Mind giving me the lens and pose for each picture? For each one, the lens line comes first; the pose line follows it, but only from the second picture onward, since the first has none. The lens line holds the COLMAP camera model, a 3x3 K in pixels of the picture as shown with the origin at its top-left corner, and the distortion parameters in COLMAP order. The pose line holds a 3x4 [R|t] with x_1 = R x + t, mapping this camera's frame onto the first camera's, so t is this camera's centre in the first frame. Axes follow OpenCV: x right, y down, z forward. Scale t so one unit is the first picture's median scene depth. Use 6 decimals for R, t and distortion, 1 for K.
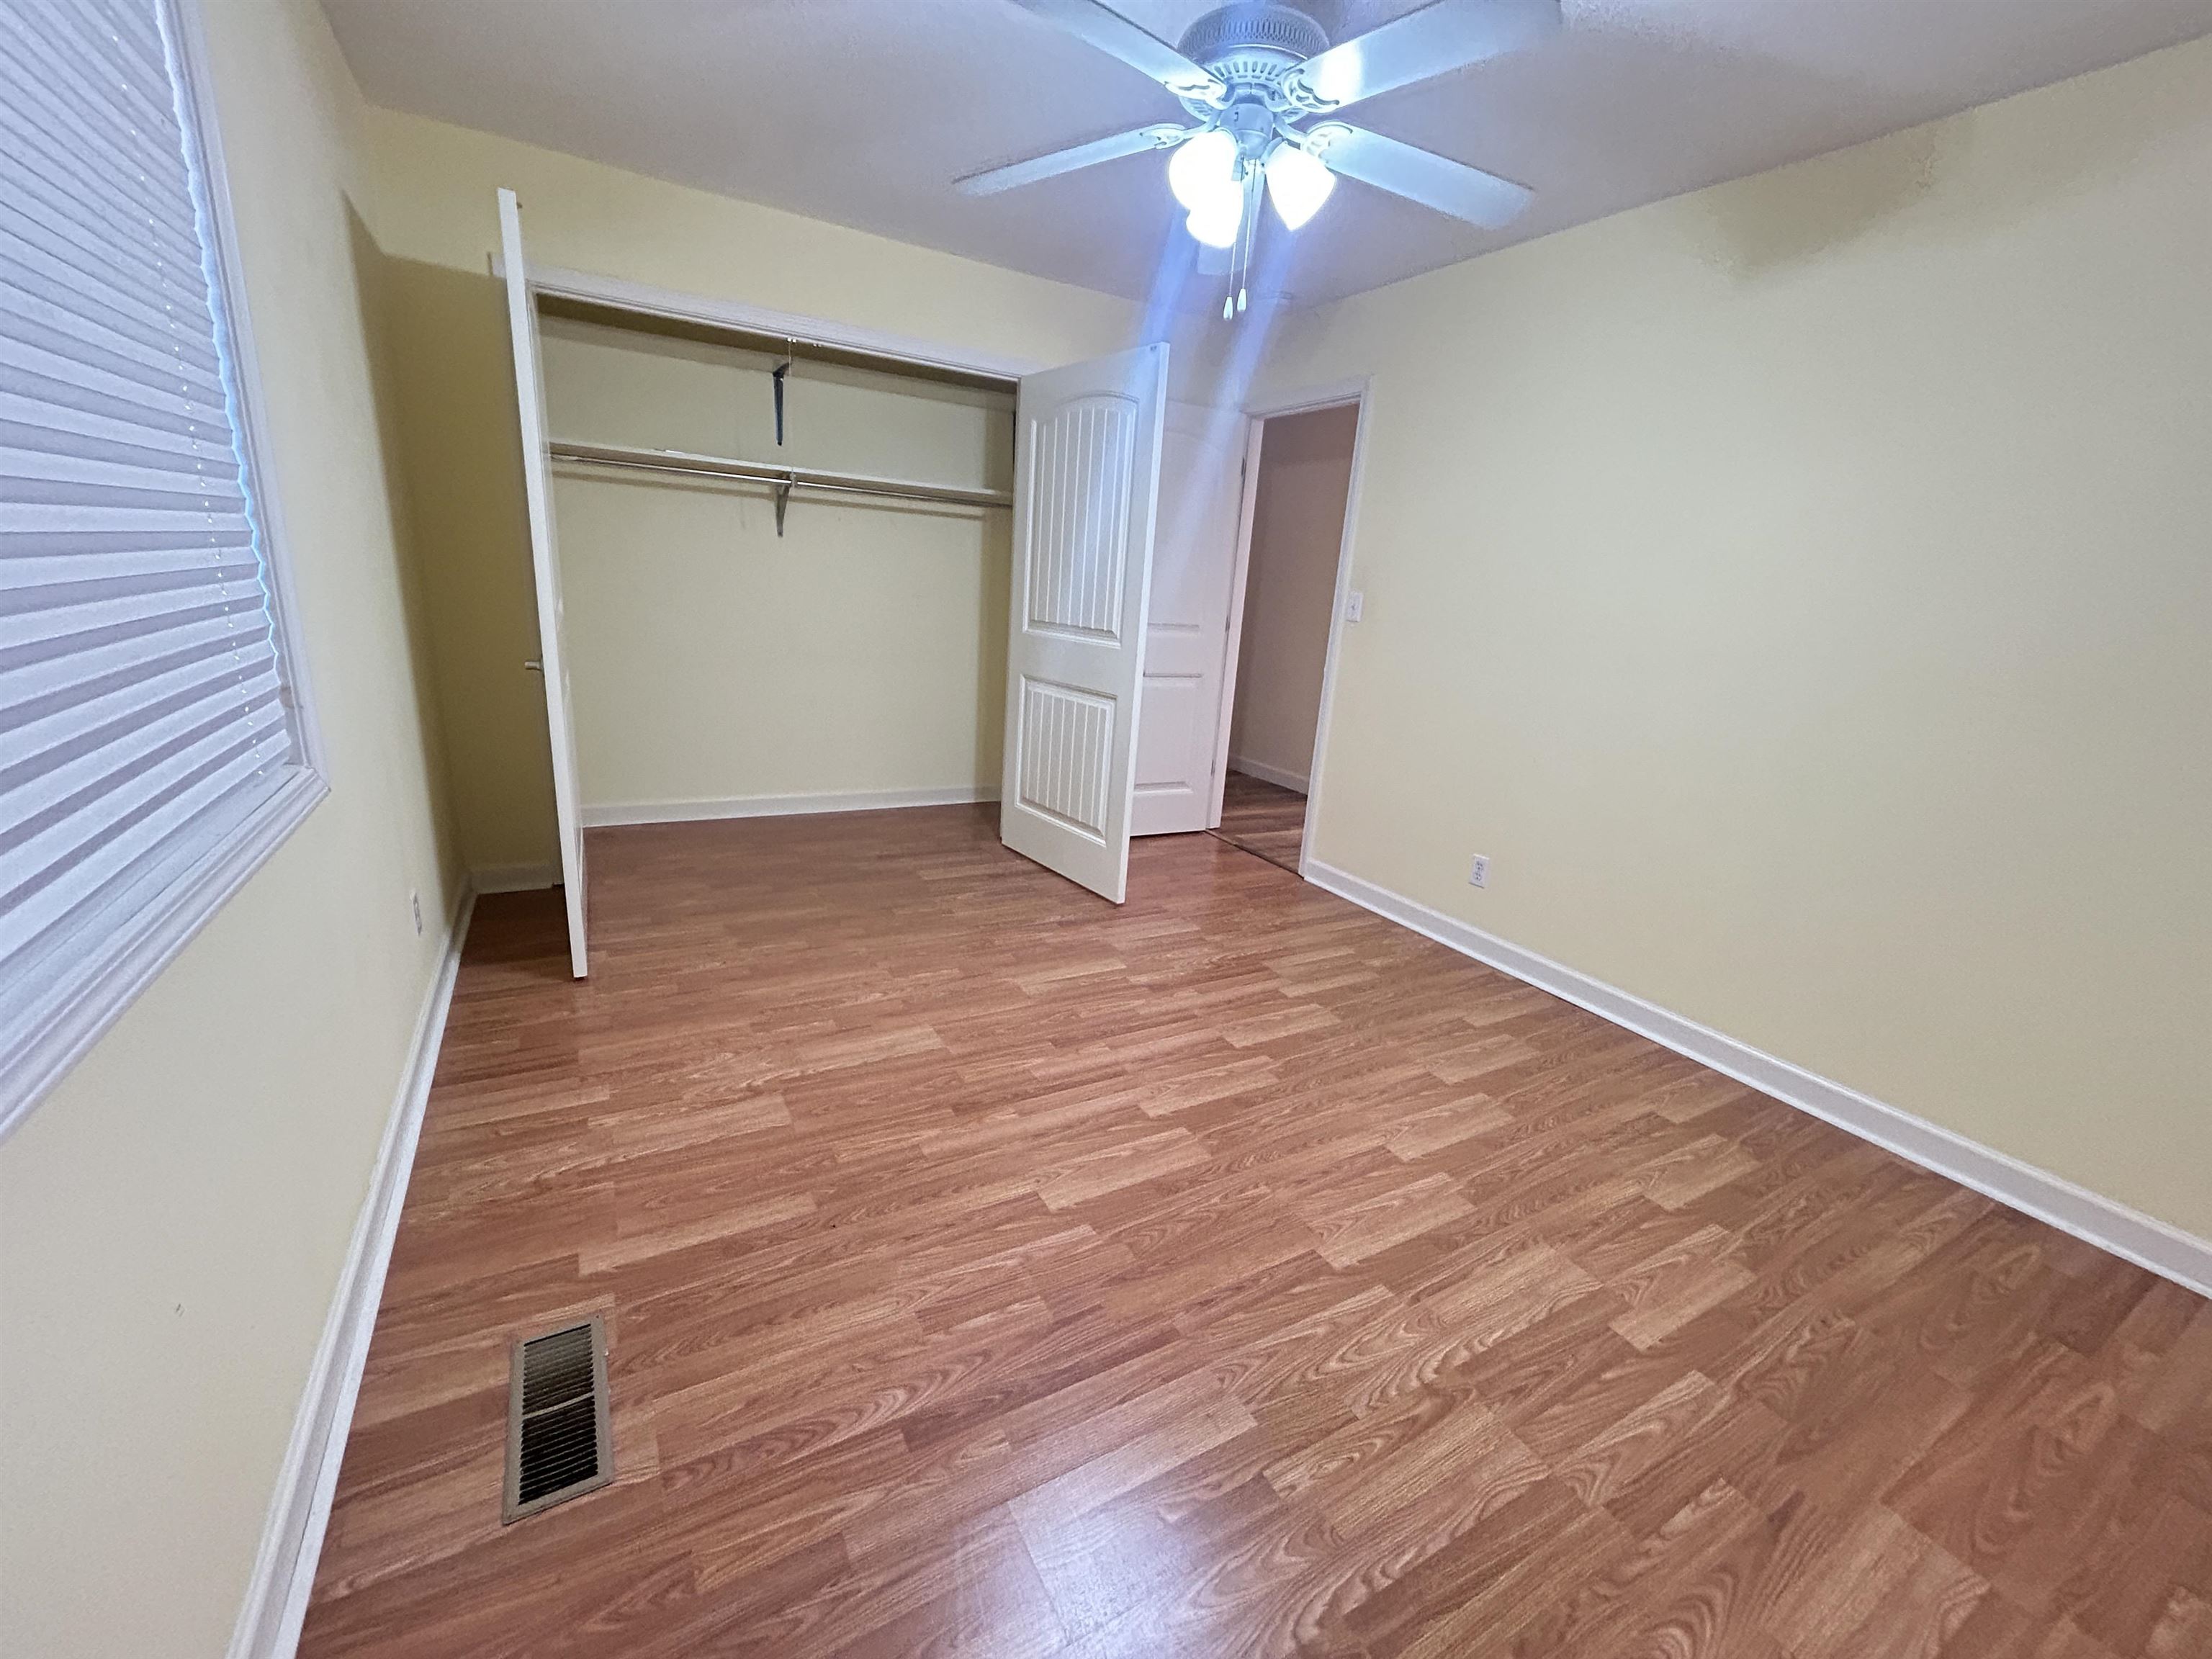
lens RADIAL K [[878.4, 0, 1110.1], [0, 878.4, 826.2], [0, 0, 1]] dist [-0.000783, -0.000227]
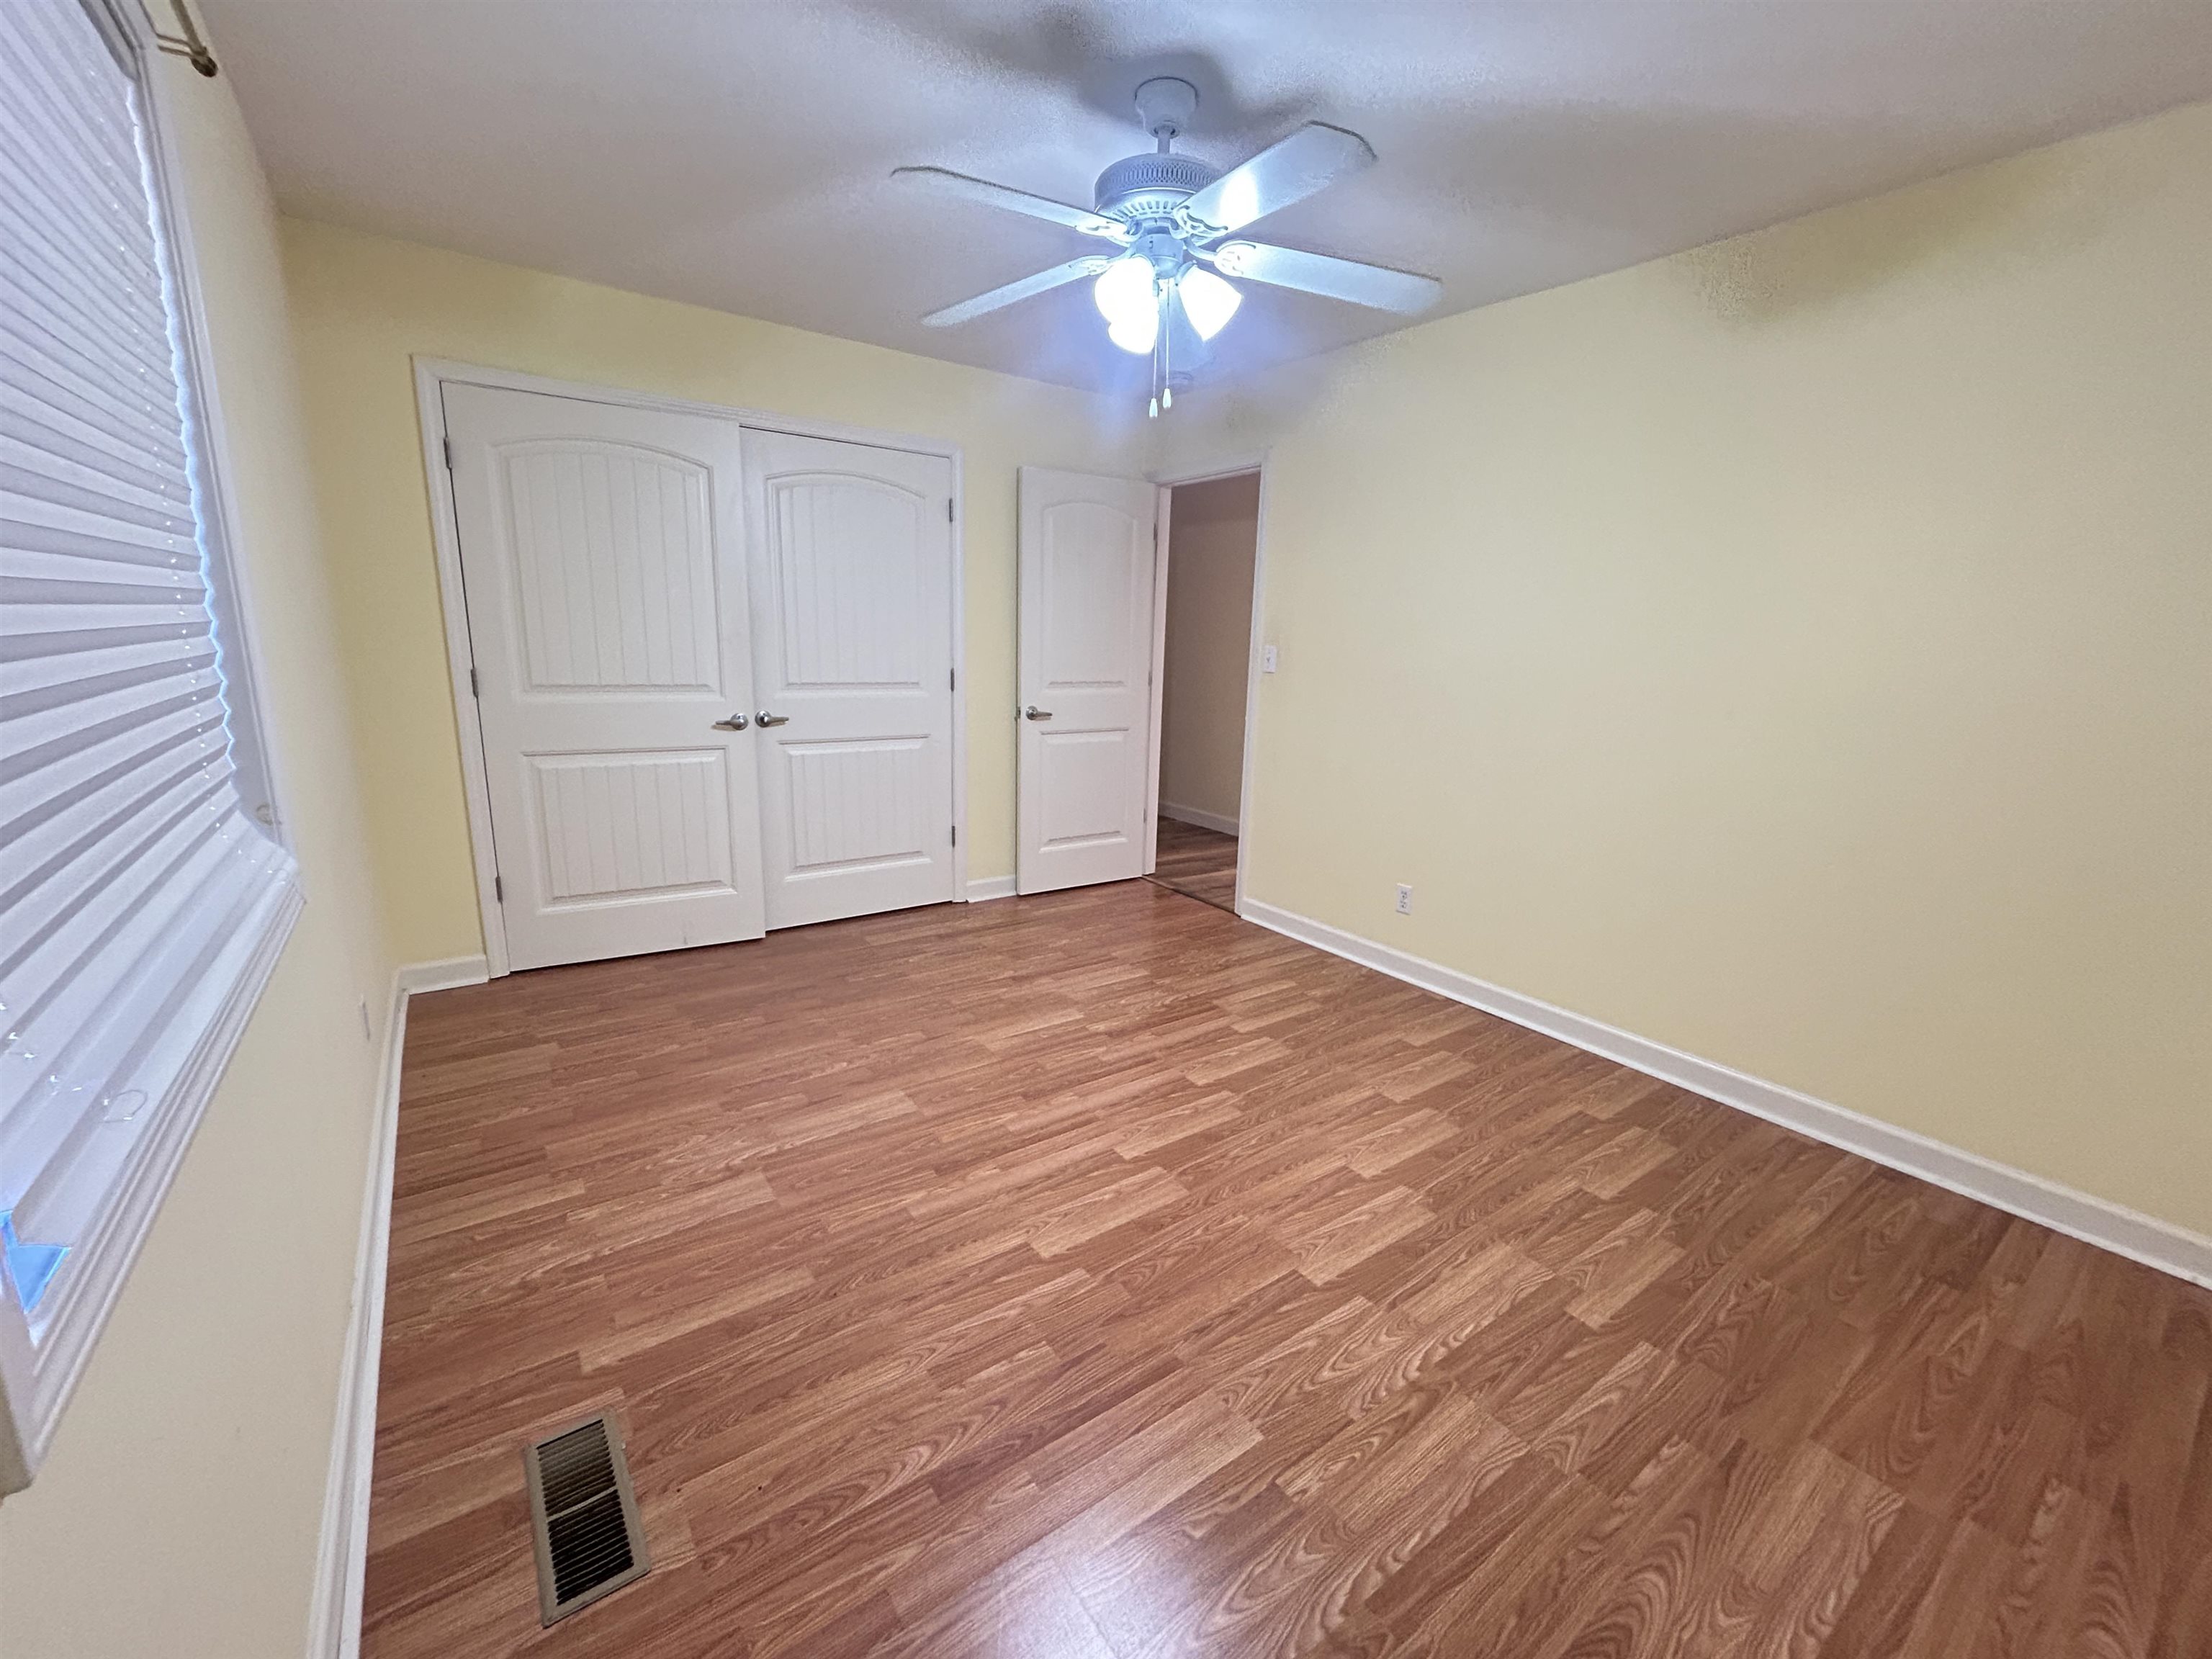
lens RADIAL K [[874.6, 0, 1106.0], [0, 874.6, 829.5], [0, 0, 1]] dist [-0.001182, 0.000371]
pose [[0.994153, -0.061728, 0.088598, -0.055874], [0.065974, 0.996769, -0.045822, -0.016642], [-0.085483, 0.051399, 0.995013, -0.062967]]
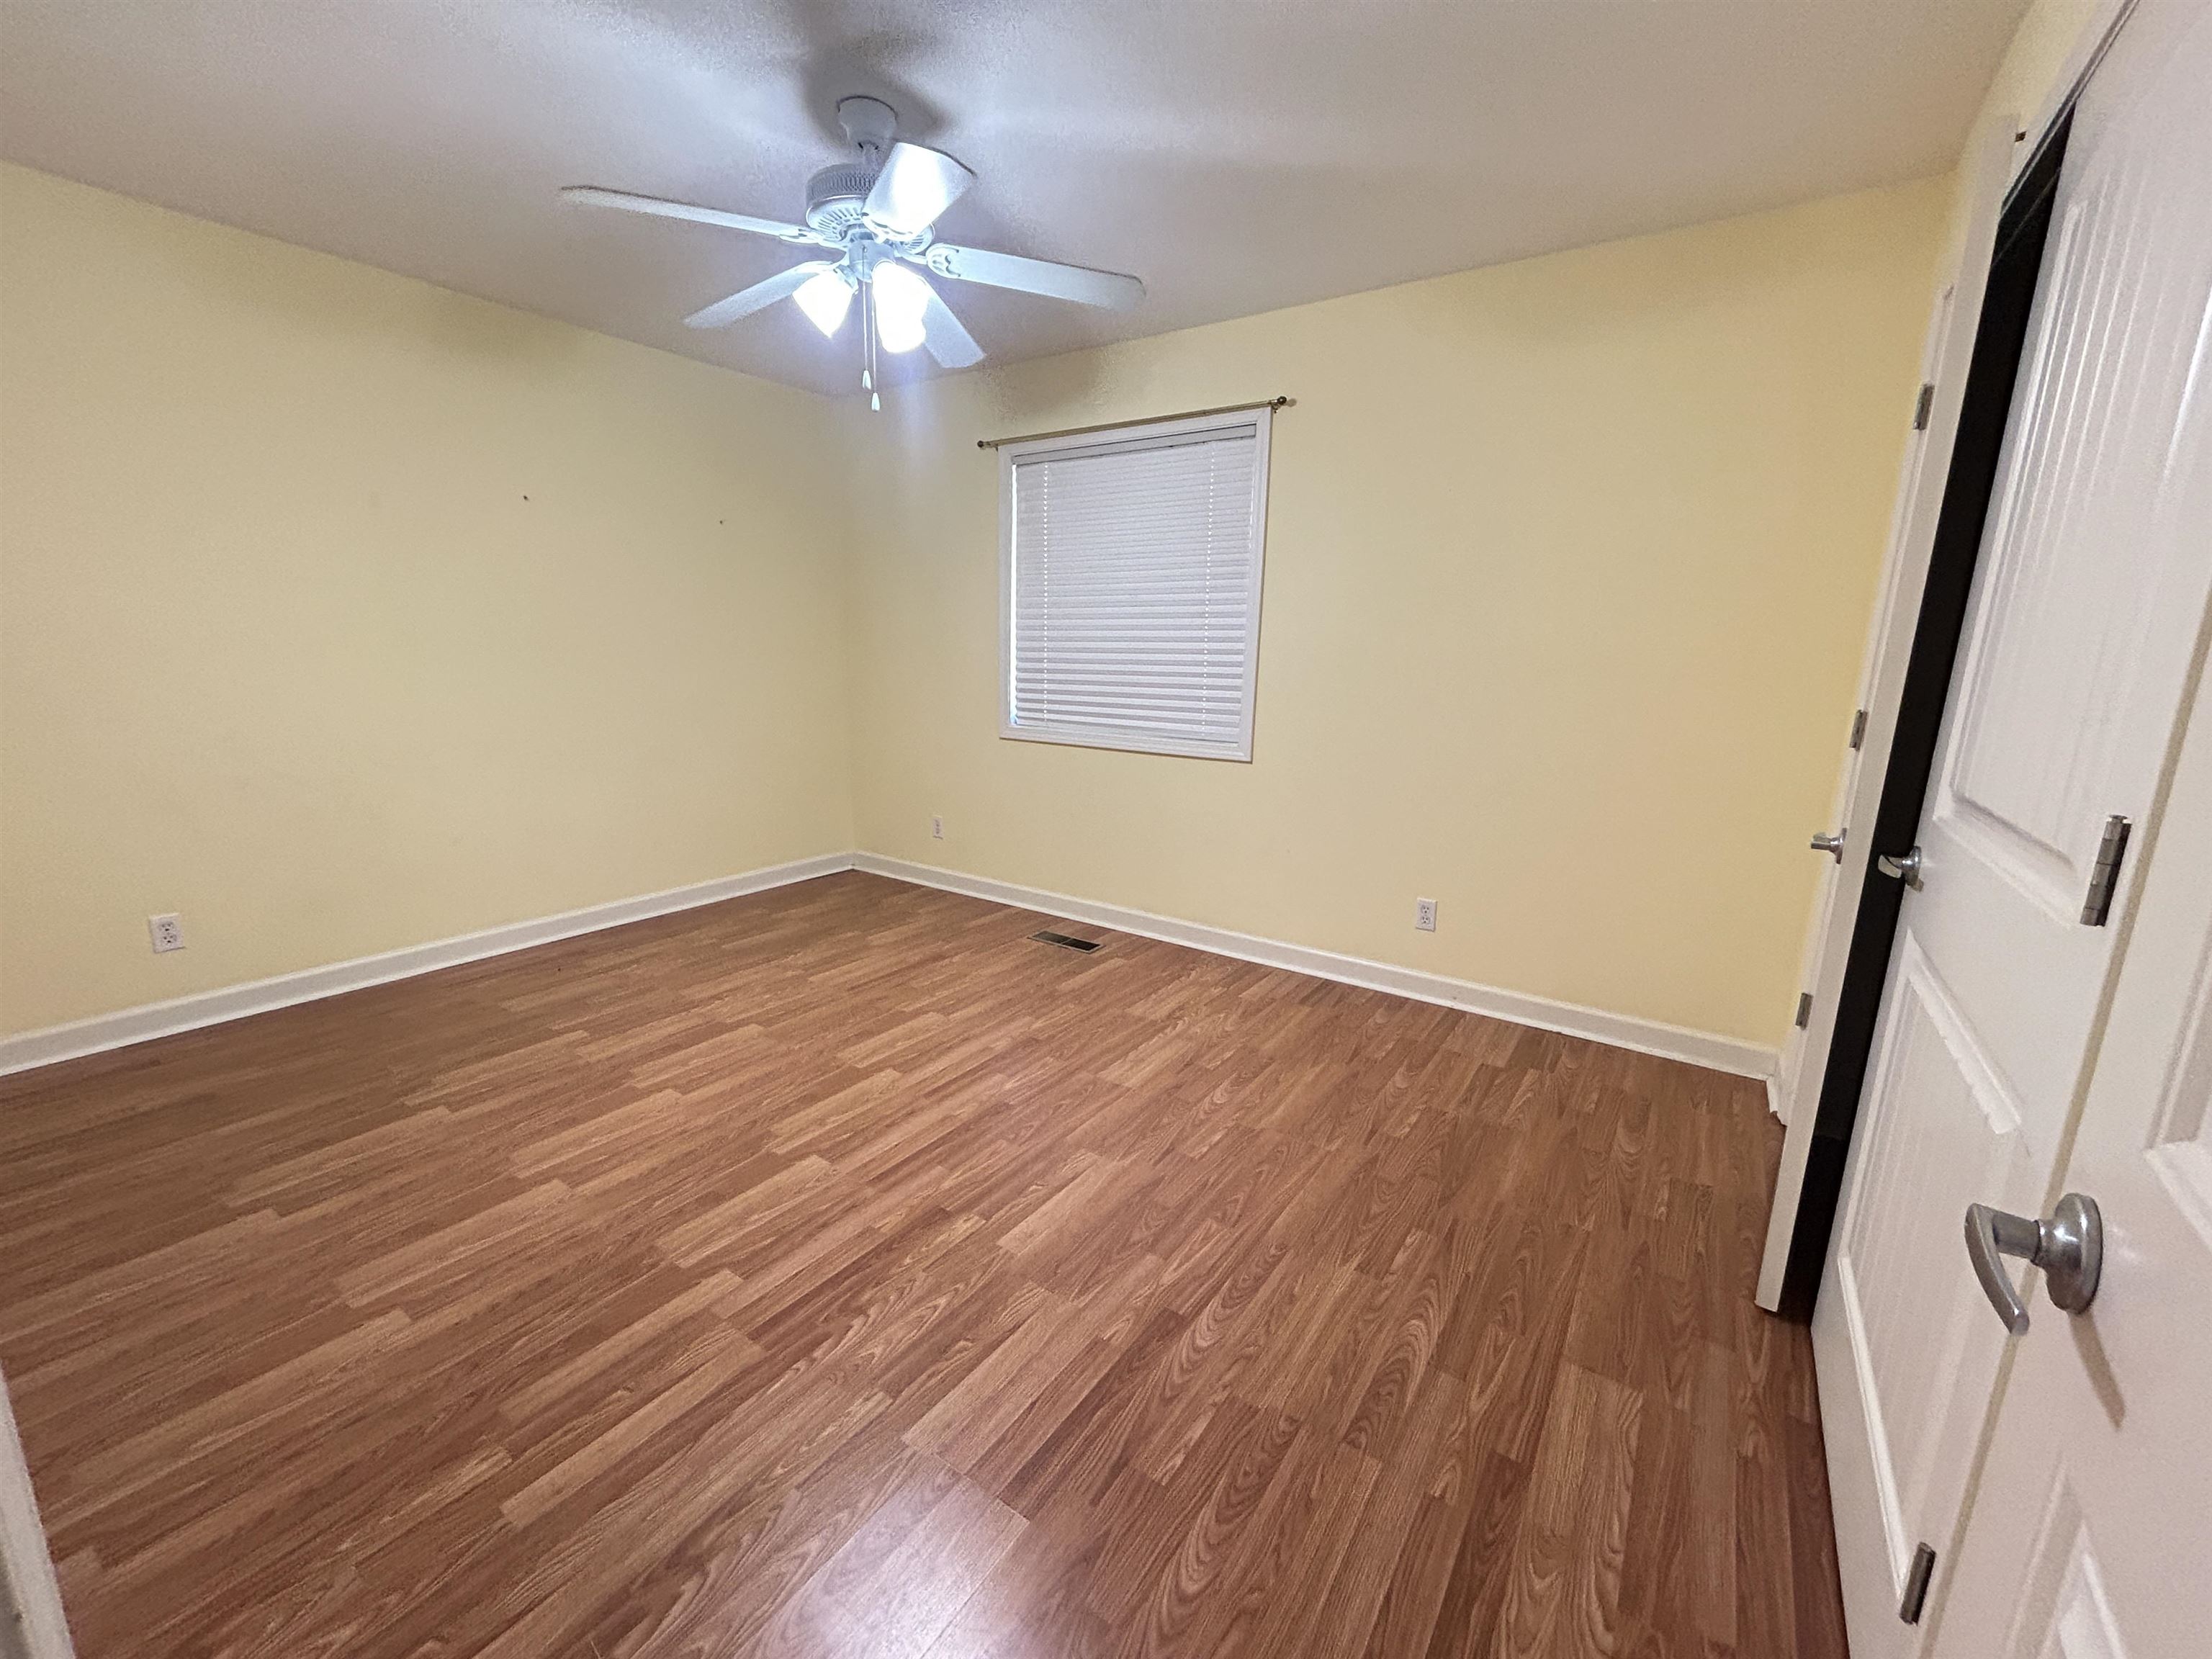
lens RADIAL K [[874.6, 0, 1106.0], [0, 874.6, 829.5], [0, 0, 1]] dist [-0.001182, 0.000371]
pose [[-0.895913, 0.007204, -0.444172, 0.381294], [-0.198024, 0.888554, 0.413834, -0.640675], [0.397652, 0.458715, -0.794640, 2.350911]]
